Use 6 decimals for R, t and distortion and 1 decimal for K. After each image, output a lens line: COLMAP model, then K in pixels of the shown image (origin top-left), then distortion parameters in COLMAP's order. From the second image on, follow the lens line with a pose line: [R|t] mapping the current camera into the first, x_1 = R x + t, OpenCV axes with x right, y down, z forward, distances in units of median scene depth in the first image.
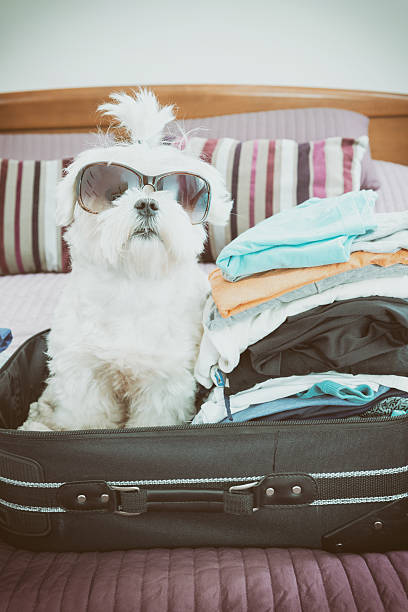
lens RADIAL K [[732.0, 0, 186.3], [0, 732.0, 283.7], [0, 0, 1]] dist [0.012735, 0.000000]
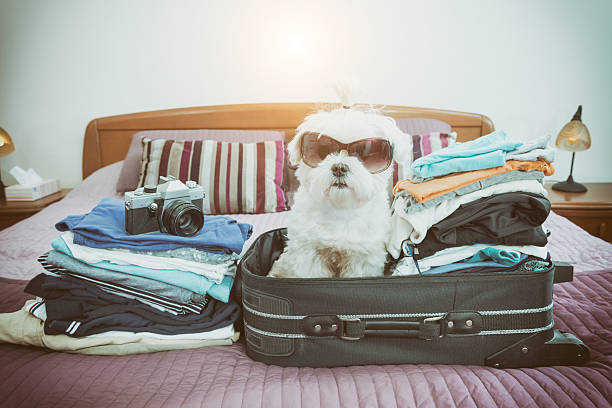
lens RADIAL K [[486.2, 0, 298.5], [0, 486.2, 185.8], [0, 0, 1]] dist [-0.021275, 0.004192]
pose [[0.999585, 0.028758, -0.001889, -0.187351], [-0.028733, 0.989307, -0.142987, 0.154345], [-0.002243, 0.142982, 0.989723, 0.012743]]
